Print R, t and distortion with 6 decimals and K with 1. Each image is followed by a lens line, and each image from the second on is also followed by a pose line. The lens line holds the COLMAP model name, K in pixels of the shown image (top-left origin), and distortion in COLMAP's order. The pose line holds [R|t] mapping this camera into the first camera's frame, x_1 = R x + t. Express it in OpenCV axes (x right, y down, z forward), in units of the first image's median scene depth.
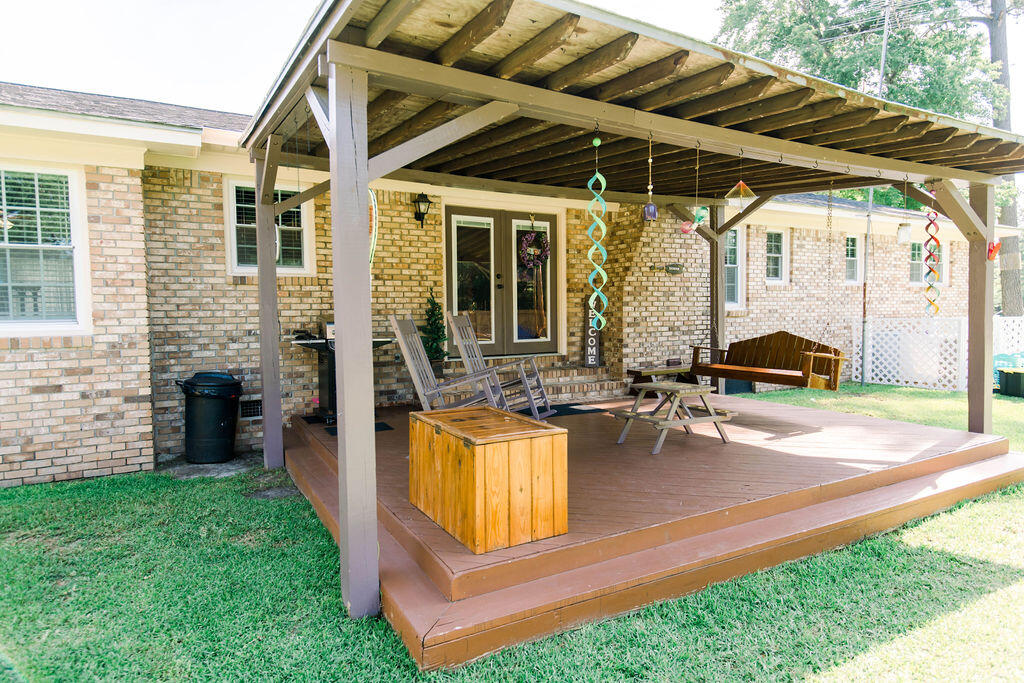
lens RADIAL K [[614.1, 0, 514.1], [0, 614.1, 347.3], [0, 0, 1]] dist [0.039091, 0.000640]
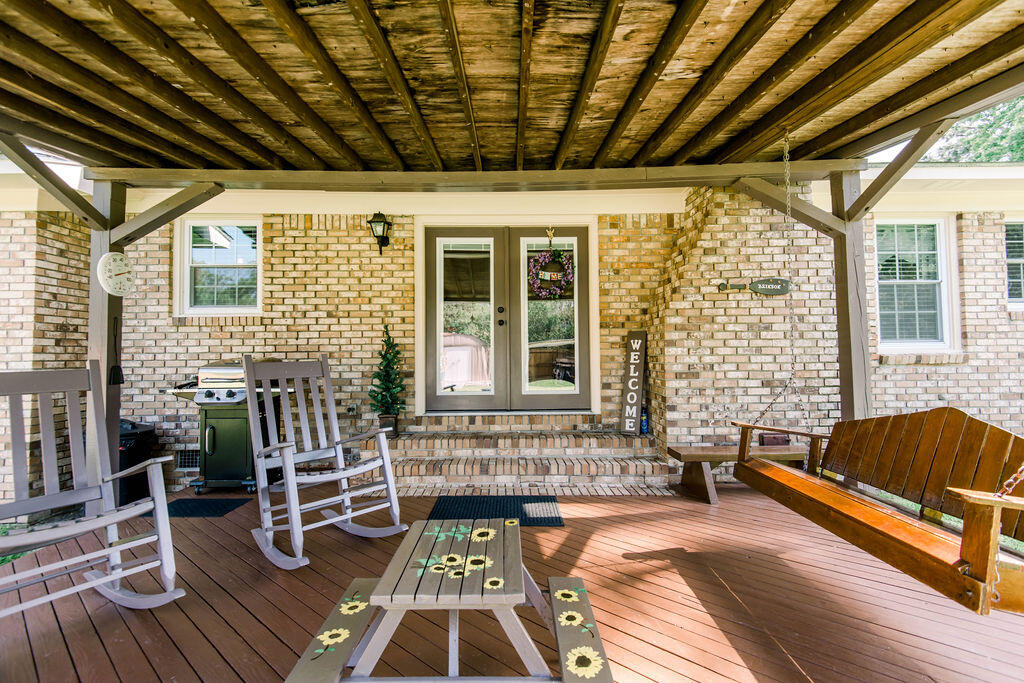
lens RADIAL K [[466.1, 0, 511.3], [0, 466.1, 342.0], [0, 0, 1]] dist [0.024177, -0.008523]
pose [[0.871169, -0.009242, -0.490897, 0.275615], [-0.029883, 0.996971, -0.071802, -0.031248], [0.490074, 0.077221, 0.868254, 0.482473]]
